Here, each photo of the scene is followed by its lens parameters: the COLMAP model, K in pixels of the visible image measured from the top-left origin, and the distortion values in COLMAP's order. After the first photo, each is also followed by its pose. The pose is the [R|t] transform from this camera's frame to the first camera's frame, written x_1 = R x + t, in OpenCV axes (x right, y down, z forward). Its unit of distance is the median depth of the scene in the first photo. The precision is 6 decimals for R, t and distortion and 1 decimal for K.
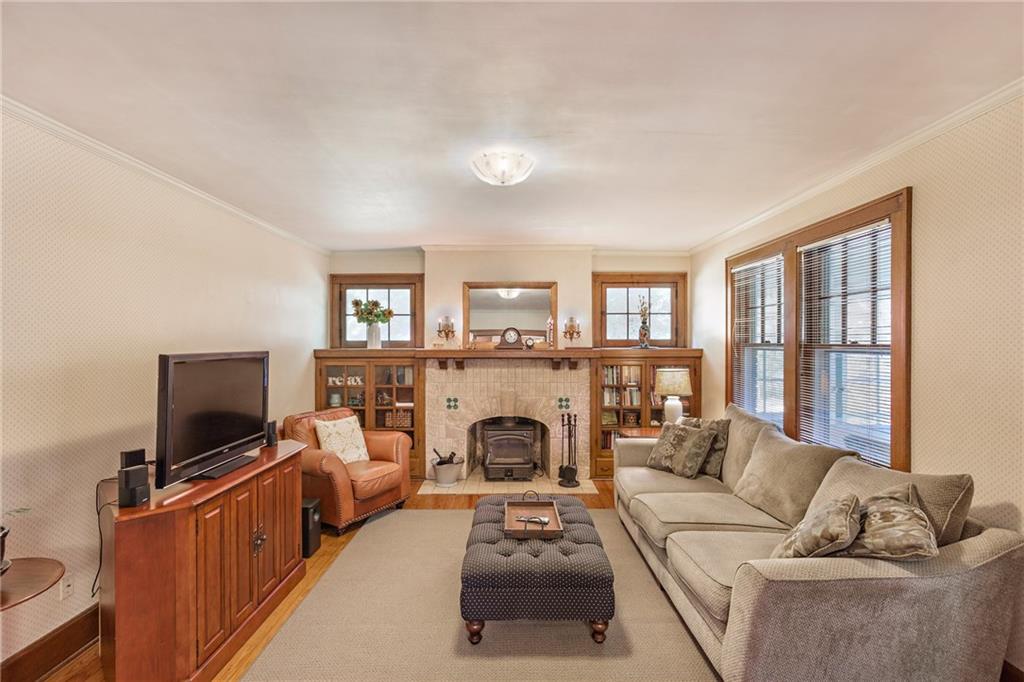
lens RADIAL K [[474.3, 0, 513.5], [0, 474.3, 342.9], [0, 0, 1]] dist [-0.002938, 0.000560]
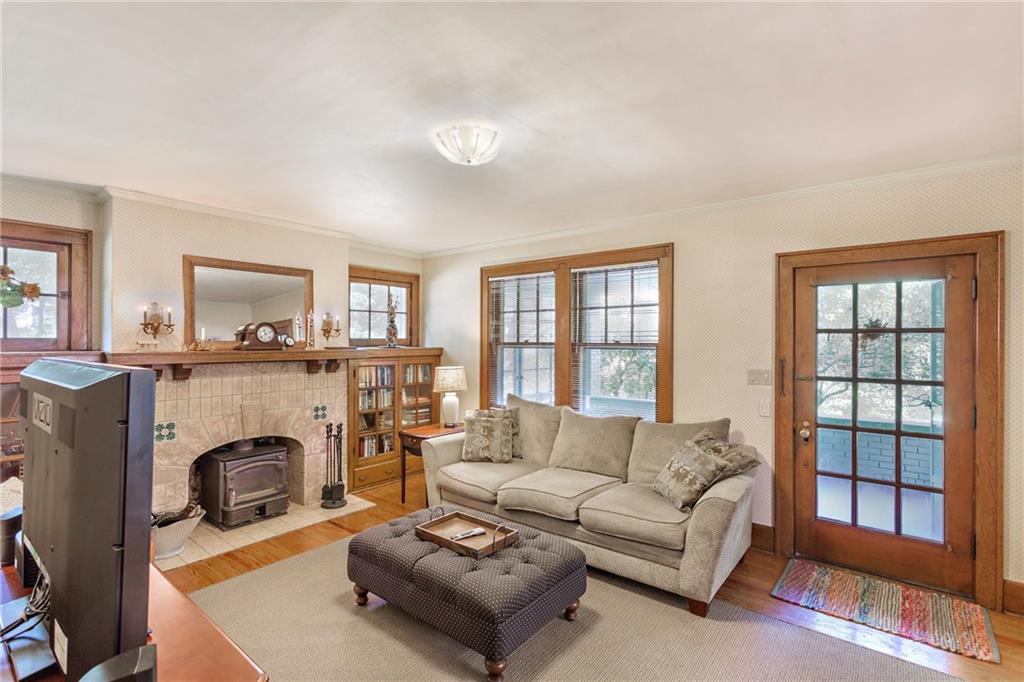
lens RADIAL K [[474.3, 0, 513.6], [0, 474.3, 342.1], [0, 0, 1]] dist [-0.002938, 0.000560]
pose [[0.640930, -0.000508, 0.767599, -0.328732], [0.000536, 1.000000, 0.000215, -0.000164], [-0.767599, 0.000274, 0.640930, 0.184548]]
